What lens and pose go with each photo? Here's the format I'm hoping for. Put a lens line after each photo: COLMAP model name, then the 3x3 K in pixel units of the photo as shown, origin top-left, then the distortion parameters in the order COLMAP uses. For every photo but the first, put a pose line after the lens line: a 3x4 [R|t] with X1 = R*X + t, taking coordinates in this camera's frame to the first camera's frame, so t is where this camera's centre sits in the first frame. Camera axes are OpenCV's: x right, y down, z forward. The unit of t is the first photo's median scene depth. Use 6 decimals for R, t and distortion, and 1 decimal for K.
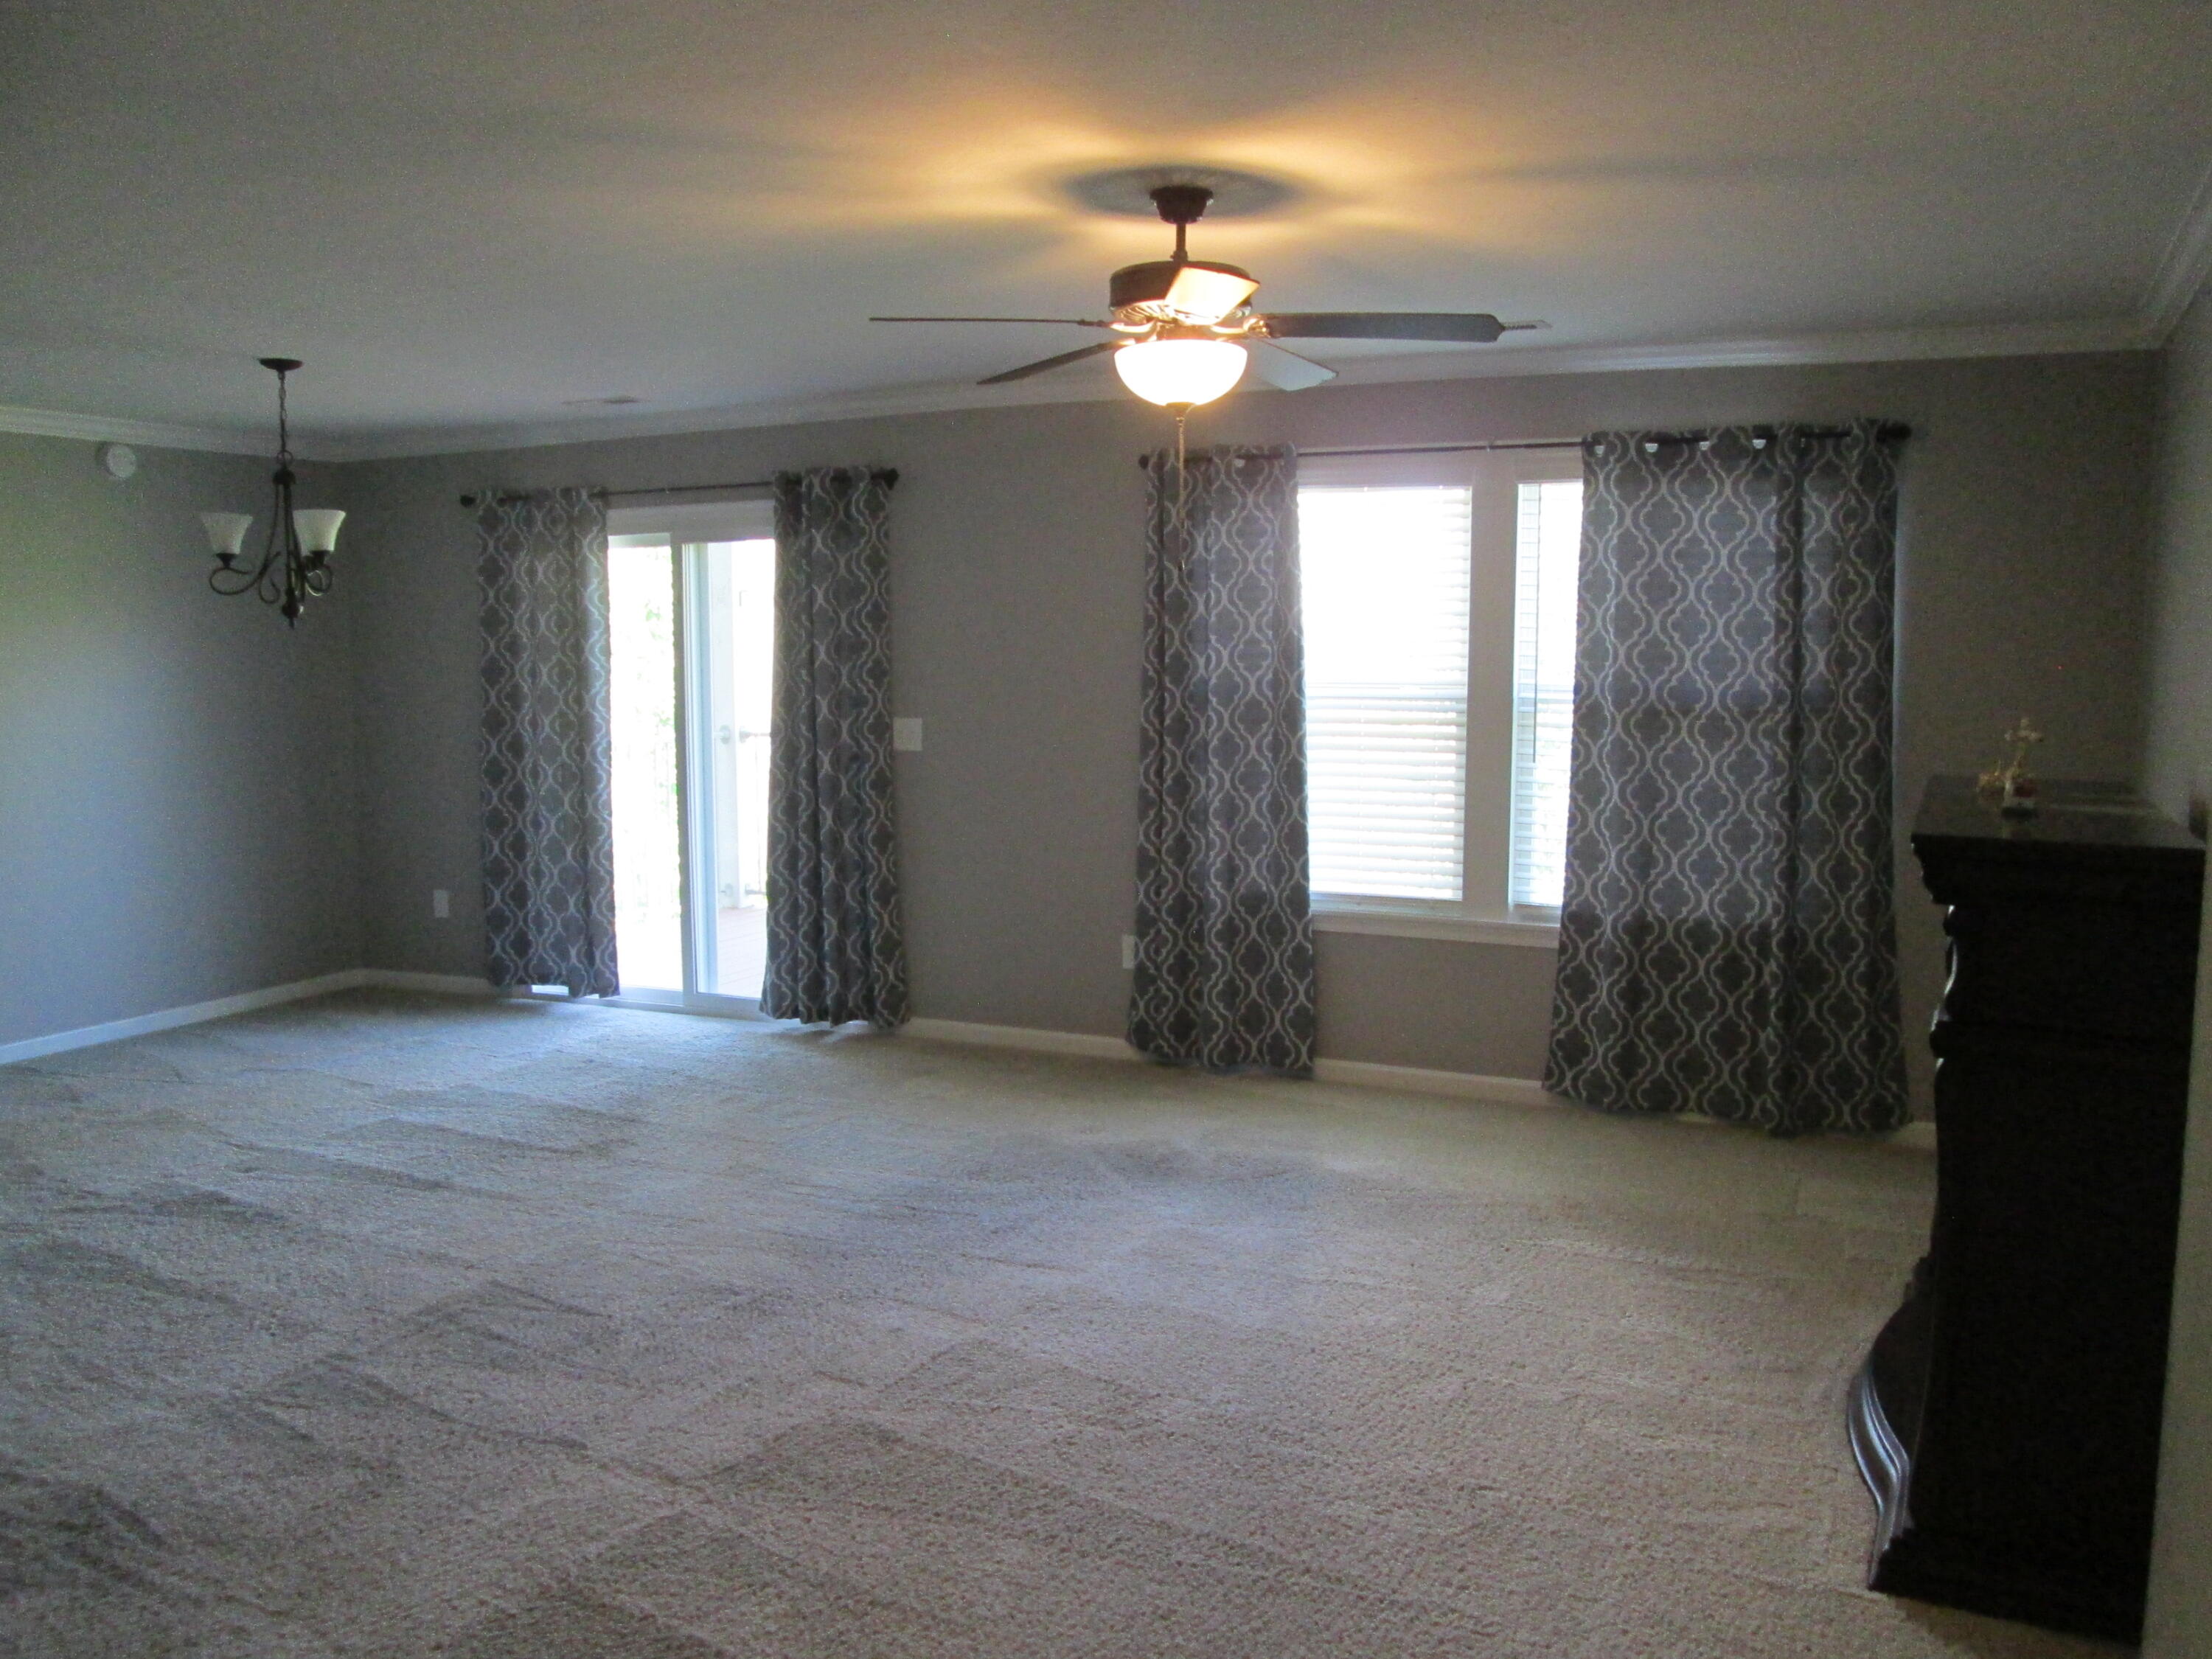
lens RADIAL K [[1793.0, 0, 1109.4], [0, 1793.0, 827.2], [0, 0, 1]] dist [-0.053526, -0.006459]
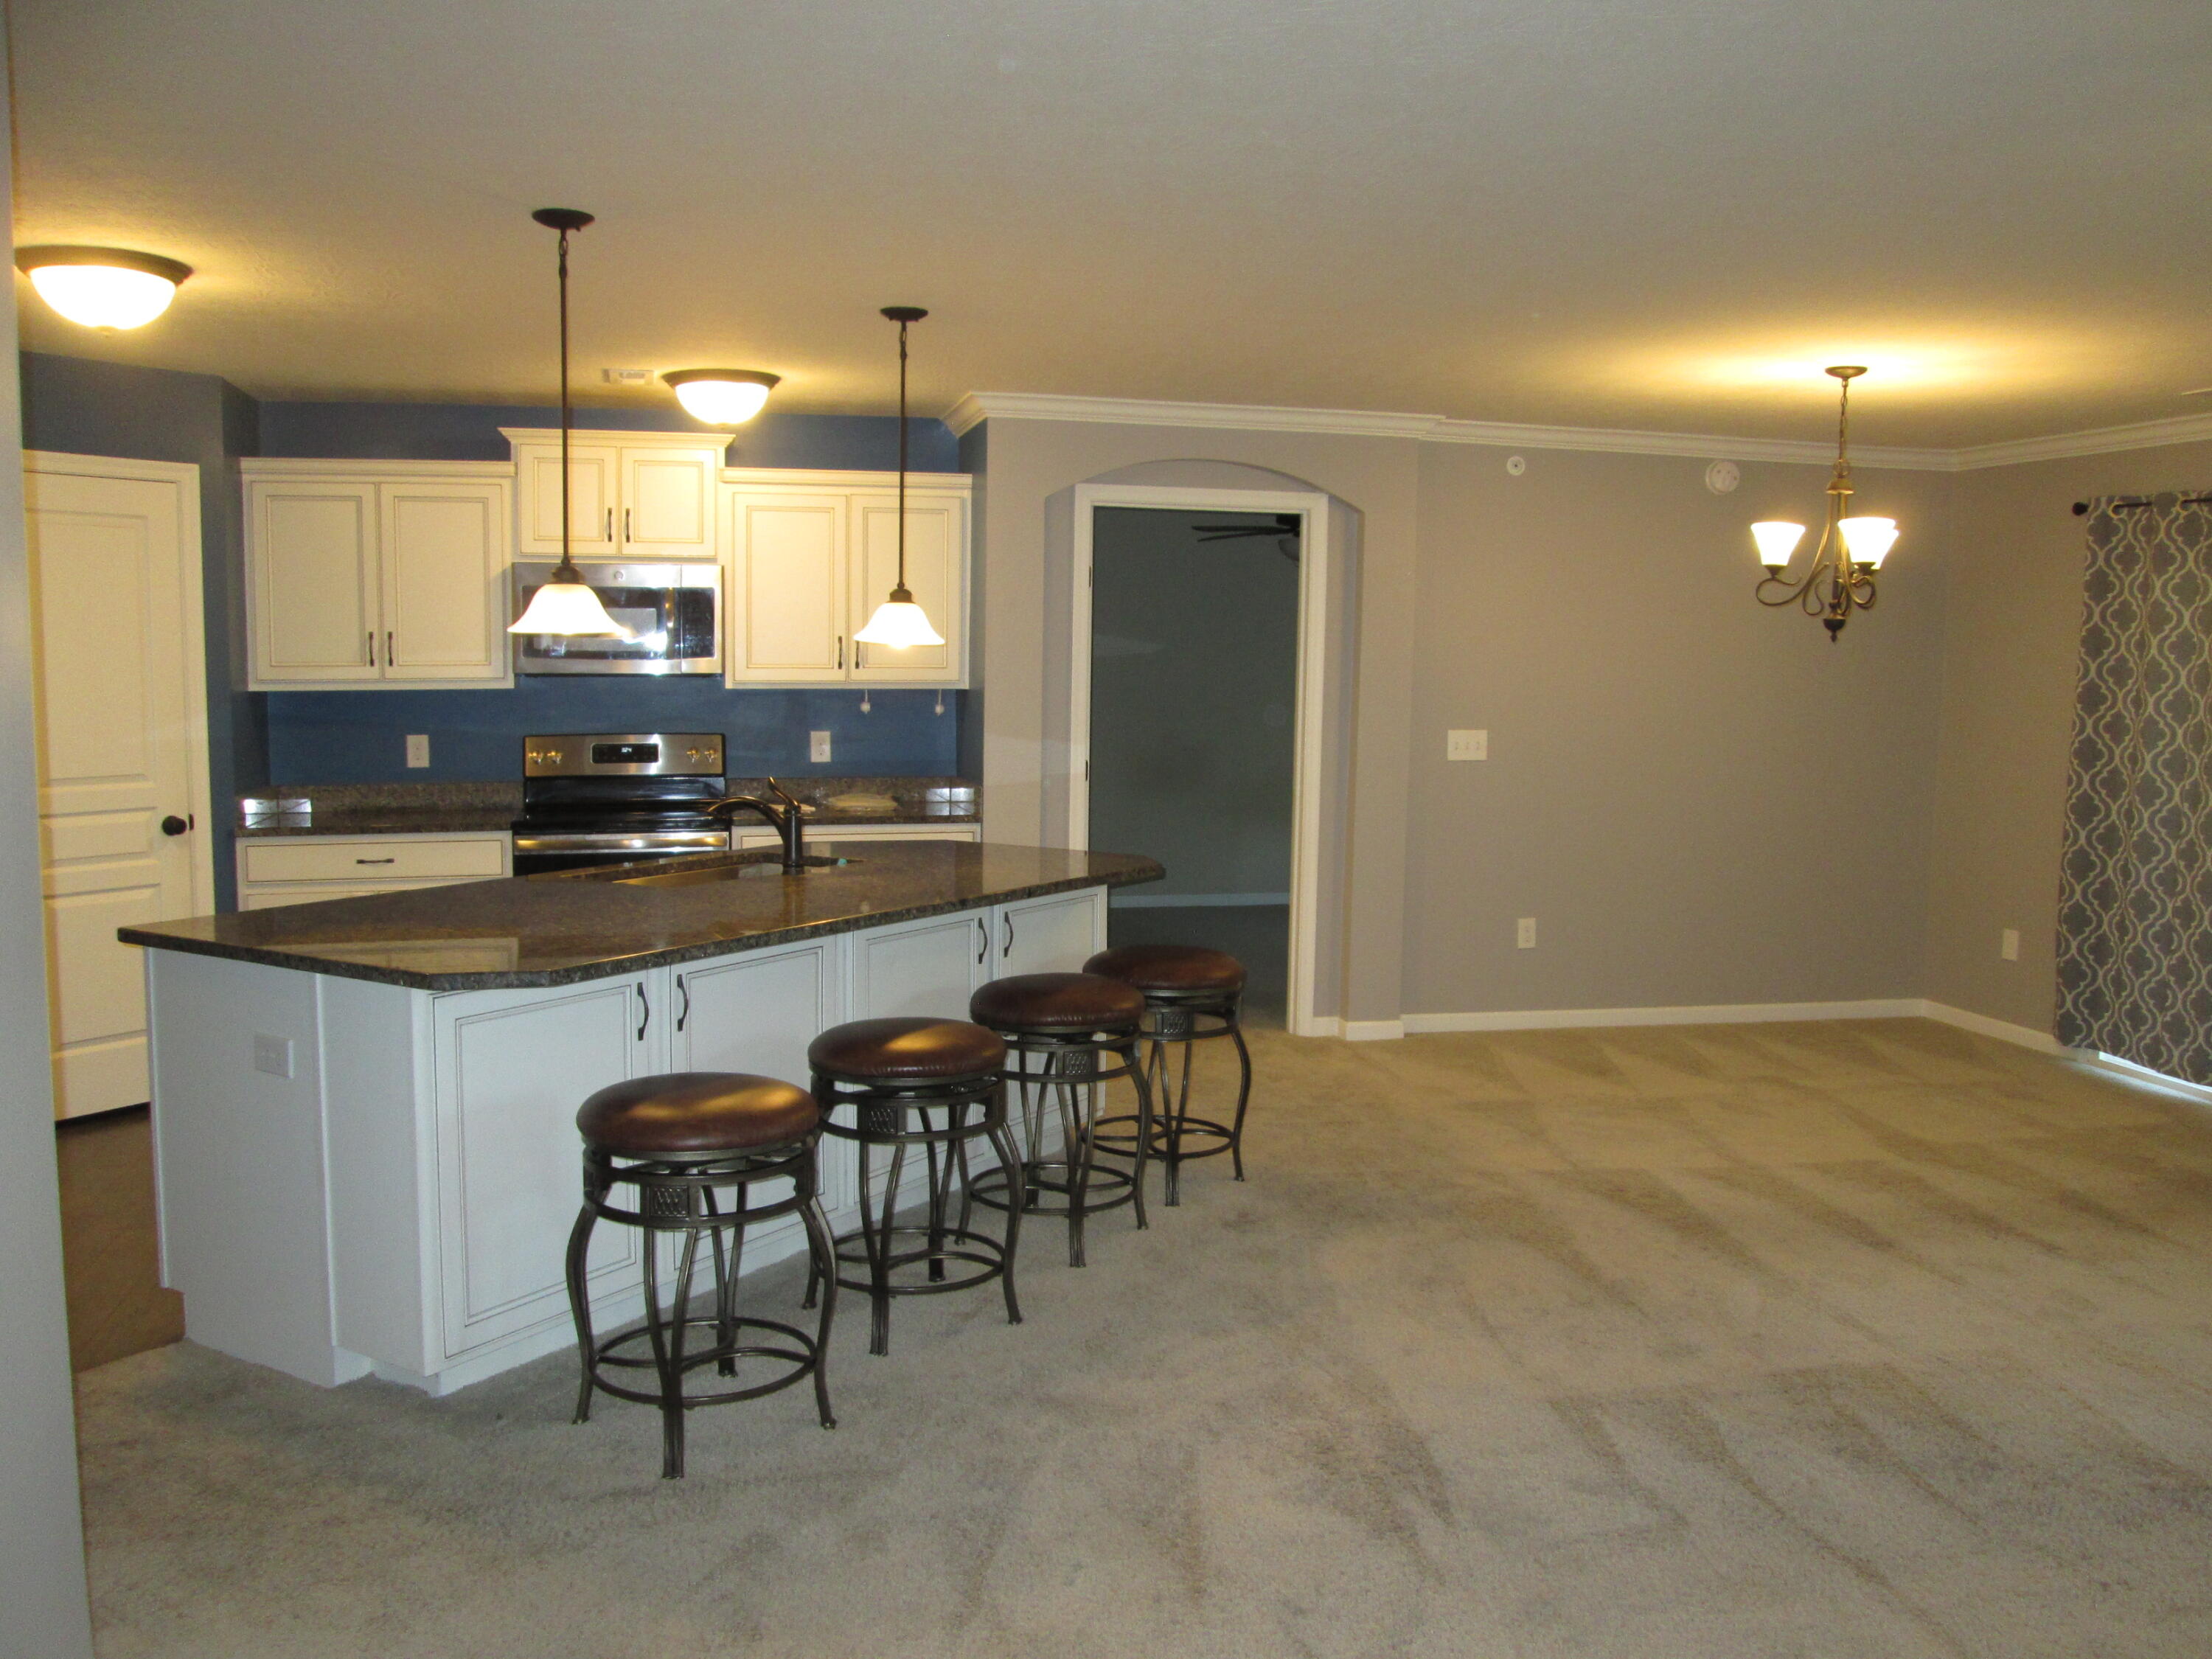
lens RADIAL K [[1793.0, 0, 1155.7], [0, 1793.0, 837.8], [0, 0, 1]] dist [-0.053526, -0.006459]
pose [[0.627132, 0.100389, -0.772417, 0.060756], [-0.105586, 0.993463, 0.043392, -0.007138], [0.771724, 0.054345, 0.633632, 0.086564]]
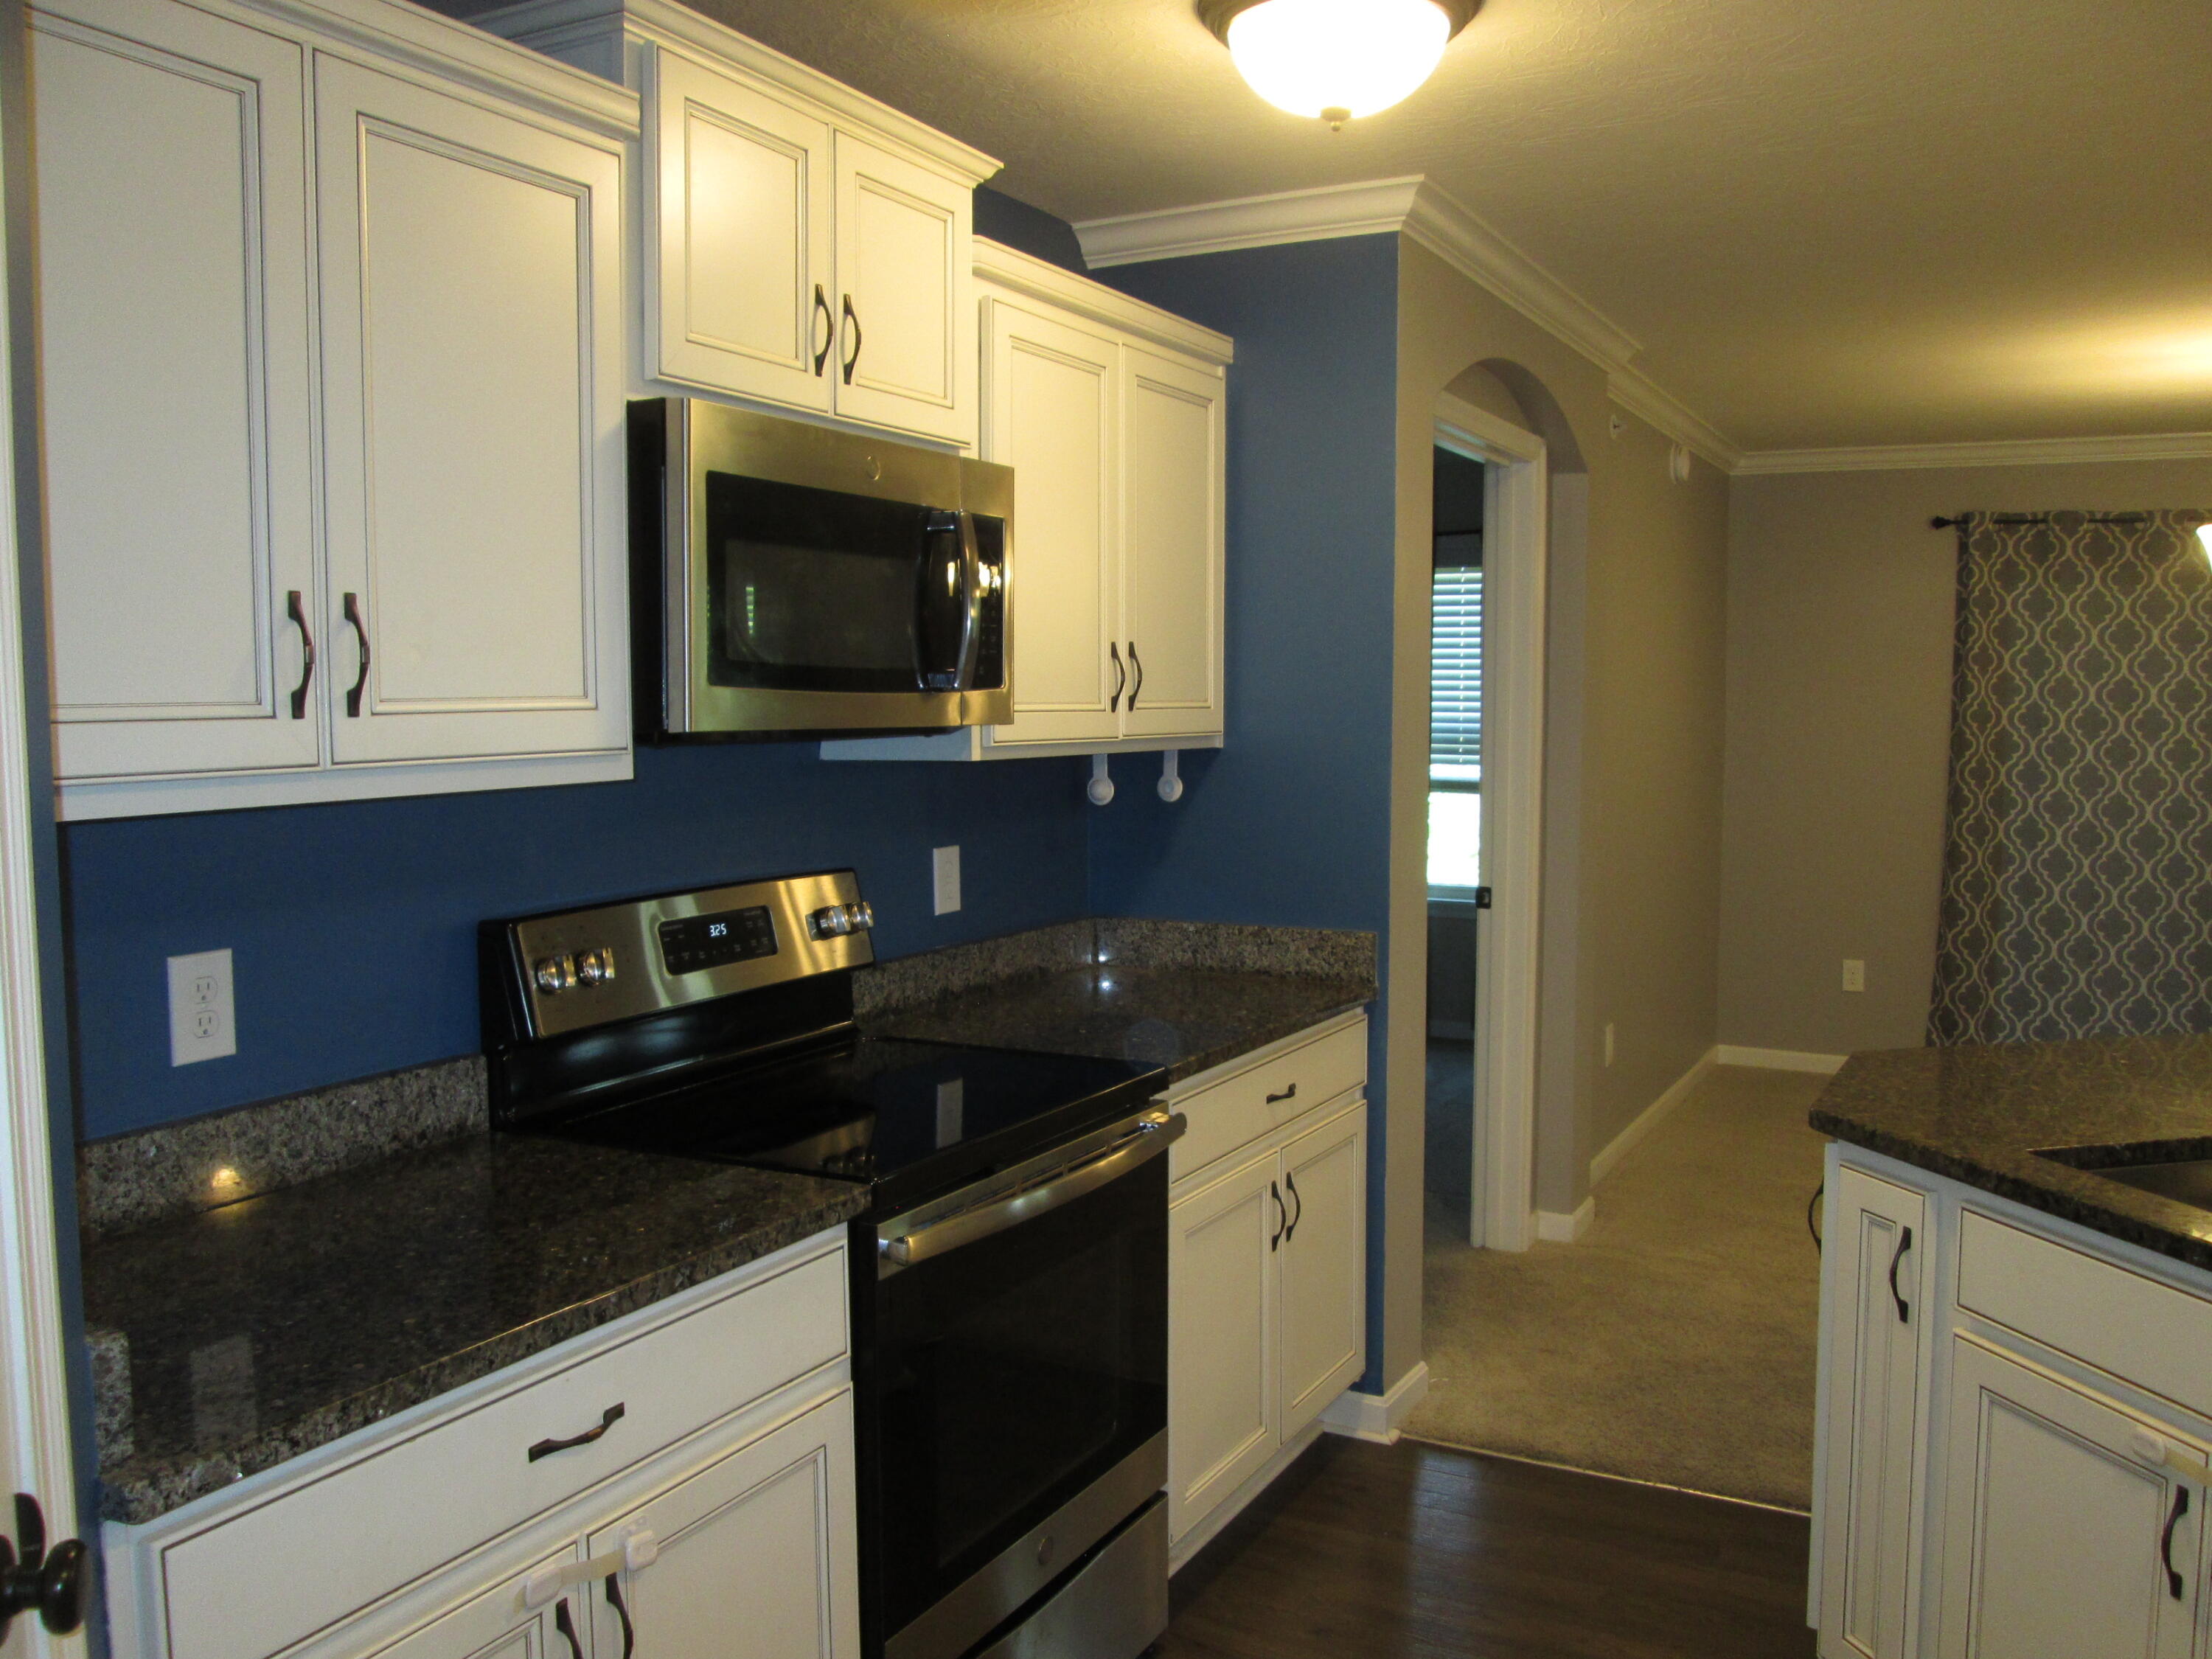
lens RADIAL K [[1793.0, 0, 1125.3], [0, 1793.0, 802.6], [0, 0, 1]] dist [-0.053526, -0.006459]
pose [[0.995850, 0.030219, -0.085852, -0.790342], [-0.033610, 0.998700, -0.038330, 0.003065], [0.084582, 0.041056, 0.995570, 0.111899]]
